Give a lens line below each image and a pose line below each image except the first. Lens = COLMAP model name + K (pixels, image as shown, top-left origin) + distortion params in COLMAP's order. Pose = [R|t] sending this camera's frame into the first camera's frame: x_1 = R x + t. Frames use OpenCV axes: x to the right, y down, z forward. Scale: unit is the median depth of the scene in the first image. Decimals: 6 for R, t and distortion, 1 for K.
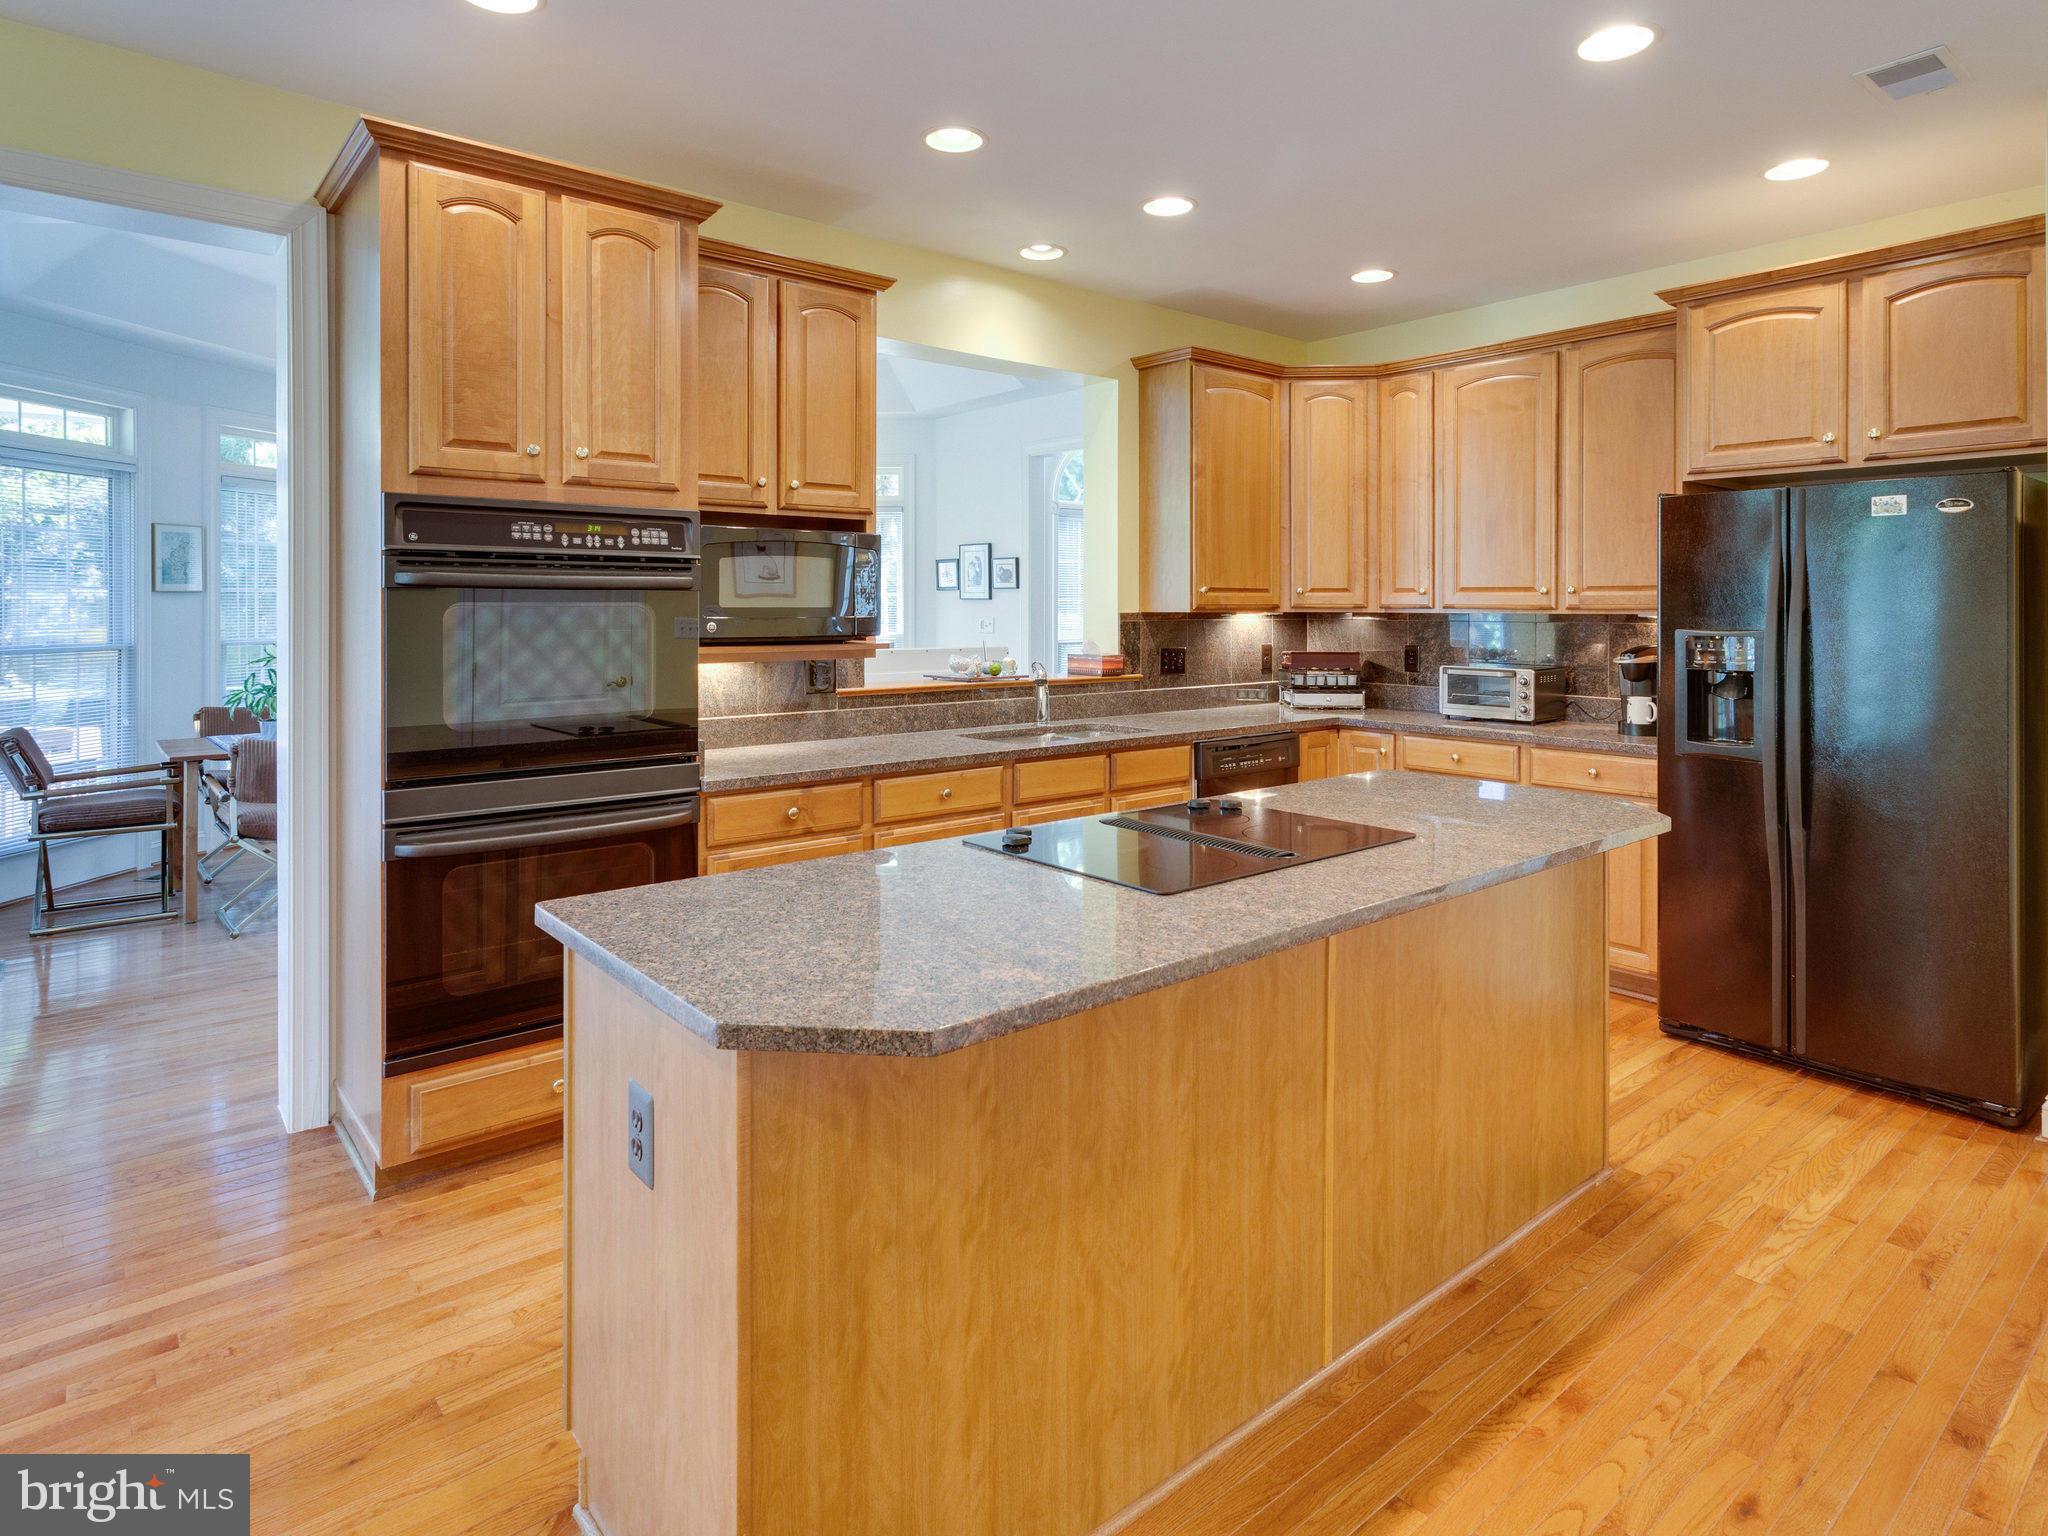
lens RADIAL K [[1144.9, 0, 1040.8], [0, 1144.9, 602.5], [0, 0, 1]] dist [0.002566, -0.000175]
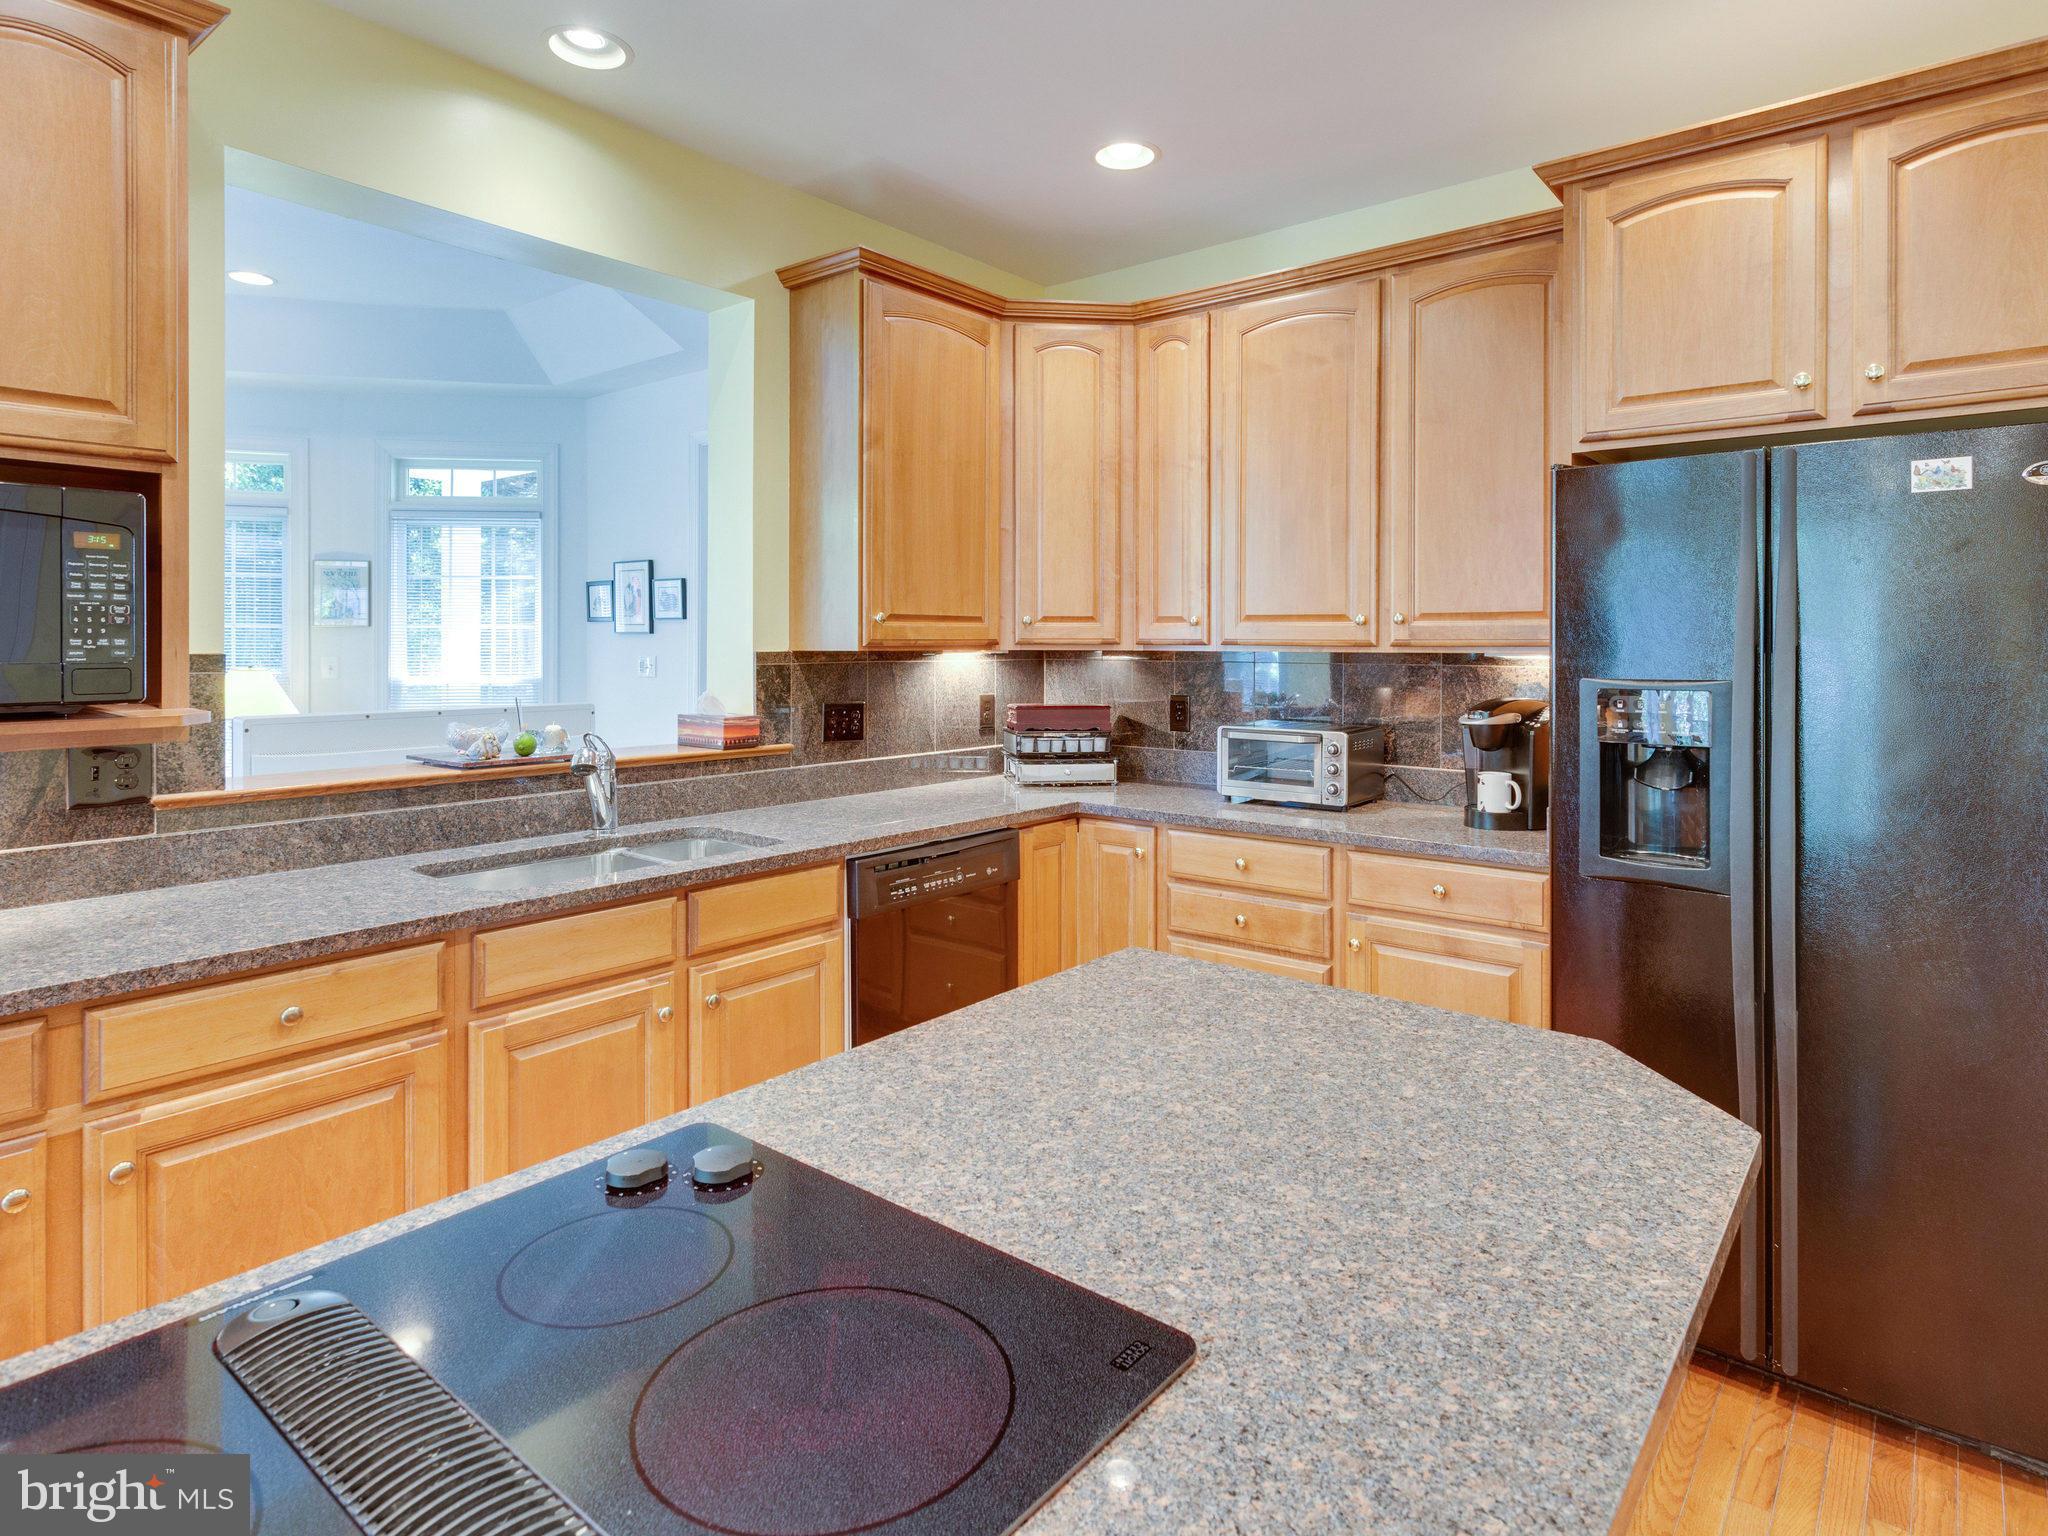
lens RADIAL K [[1144.9, 0, 1036.4], [0, 1144.9, 647.6], [0, 0, 1]] dist [0.002566, -0.000175]
pose [[0.981861, -0.000772, 0.189603, 0.118581], [-0.000612, 0.999974, 0.007240, 0.001950], [-0.189603, -0.007225, 0.981834, 0.371200]]
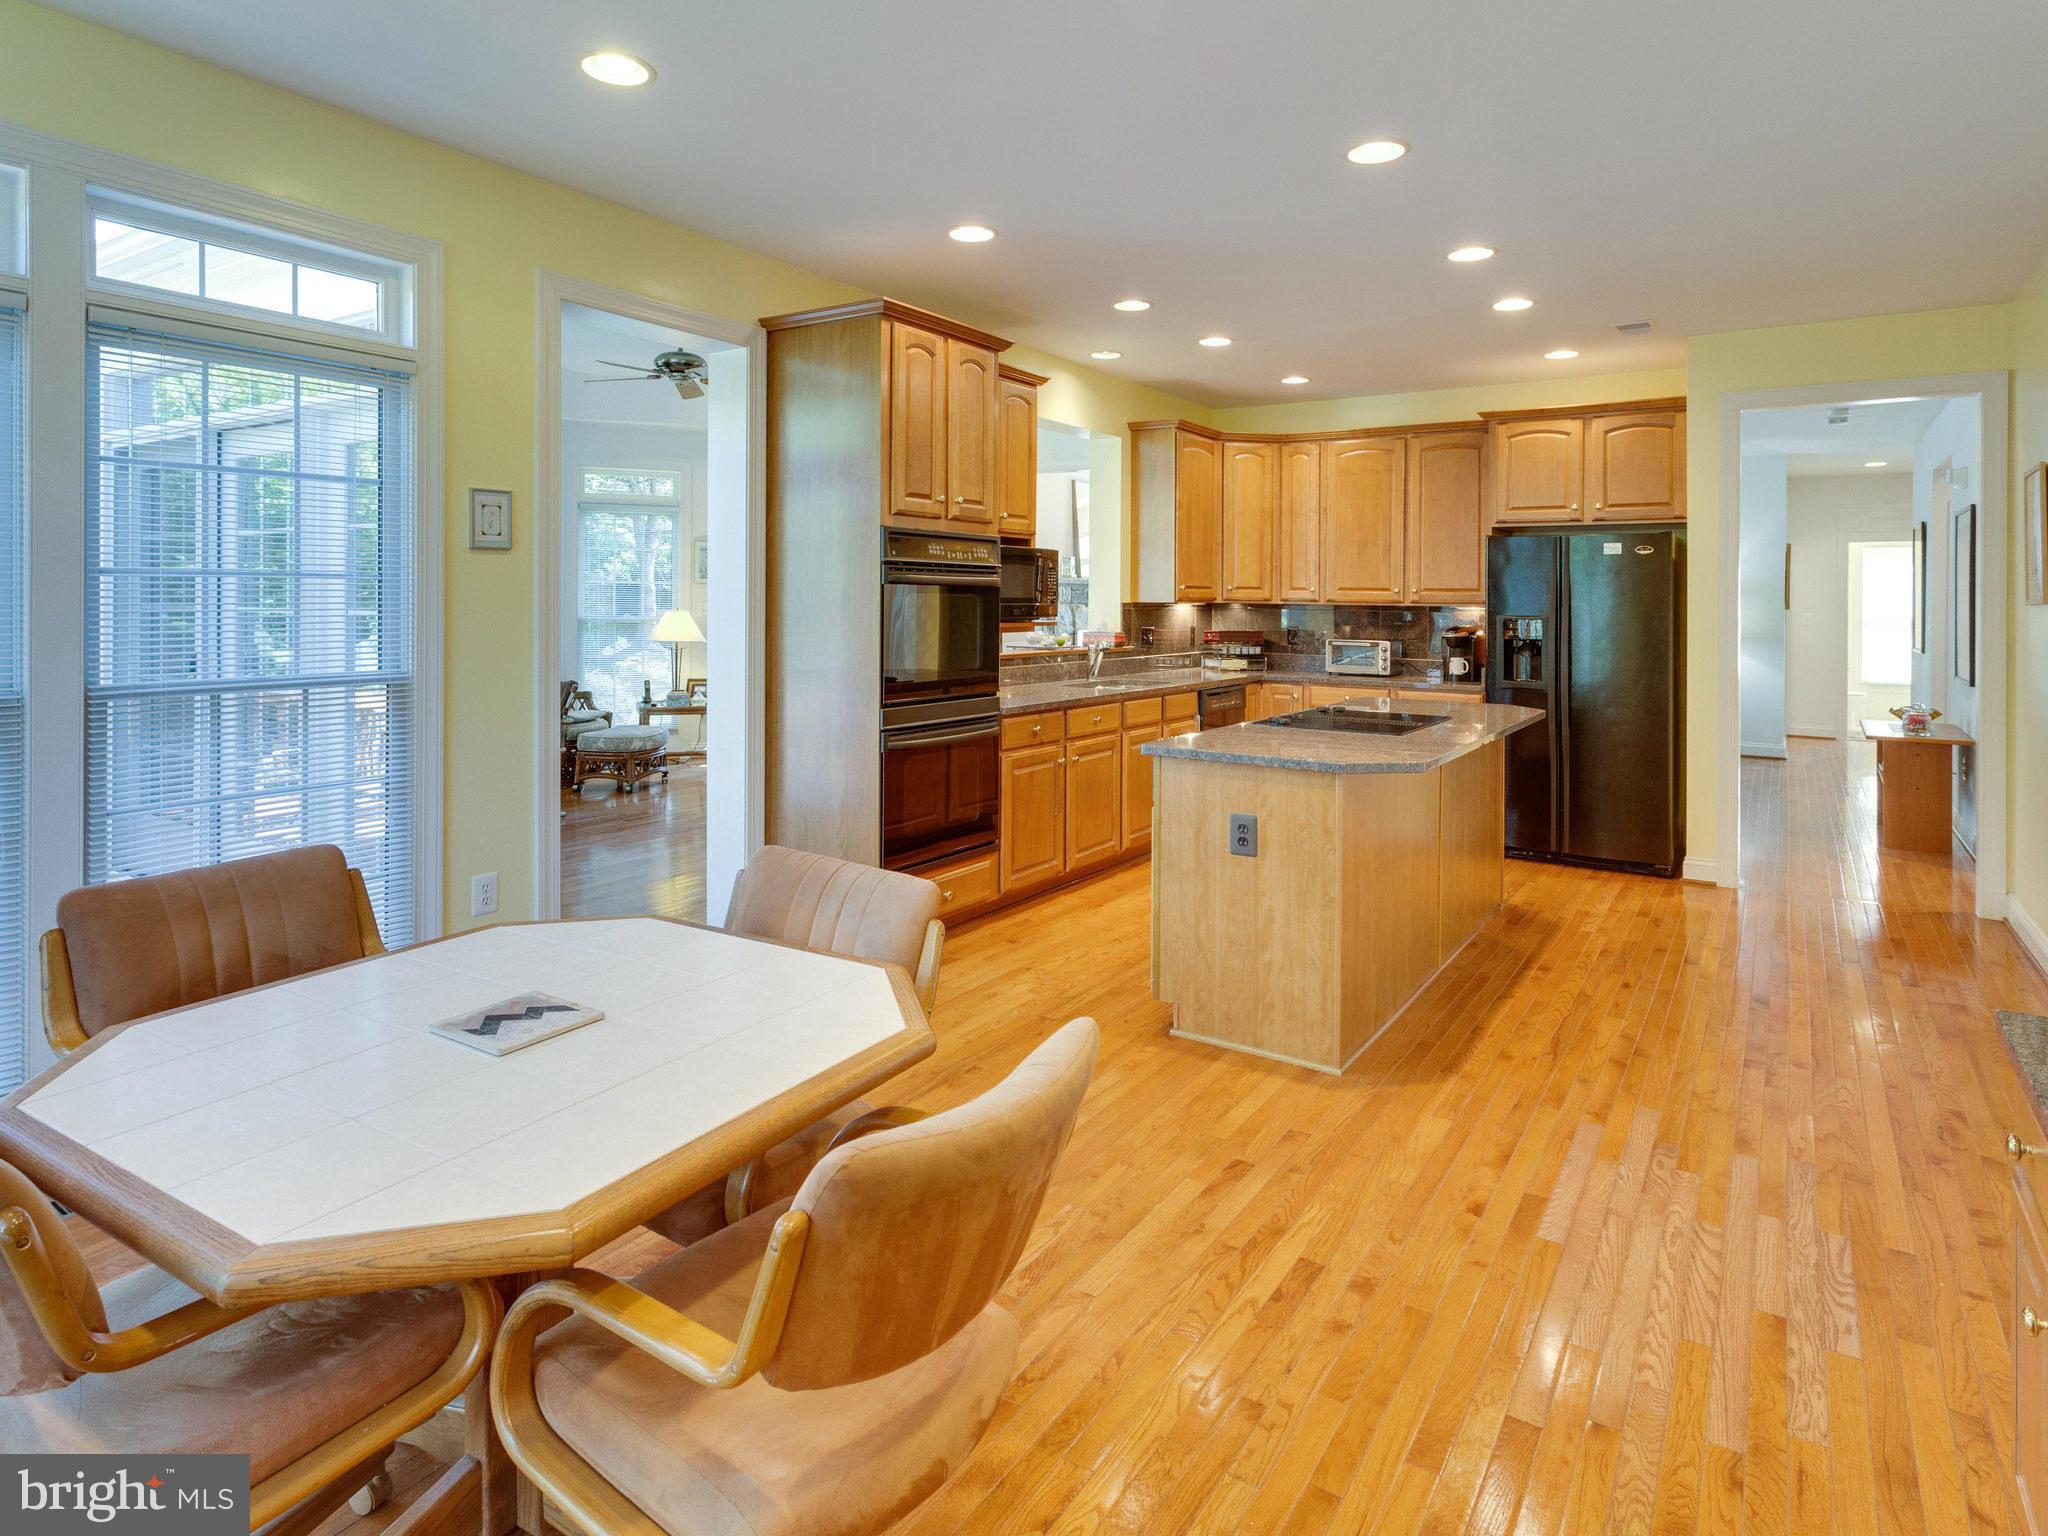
lens RADIAL K [[1144.9, 0, 1037.2], [0, 1144.9, 580.9], [0, 0, 1]] dist [0.002566, -0.000175]
pose [[0.958963, 0.014186, 0.283176, -0.497787], [-0.011857, 0.999880, -0.009936, -0.002680], [-0.283283, 0.006171, 0.959016, -0.375479]]
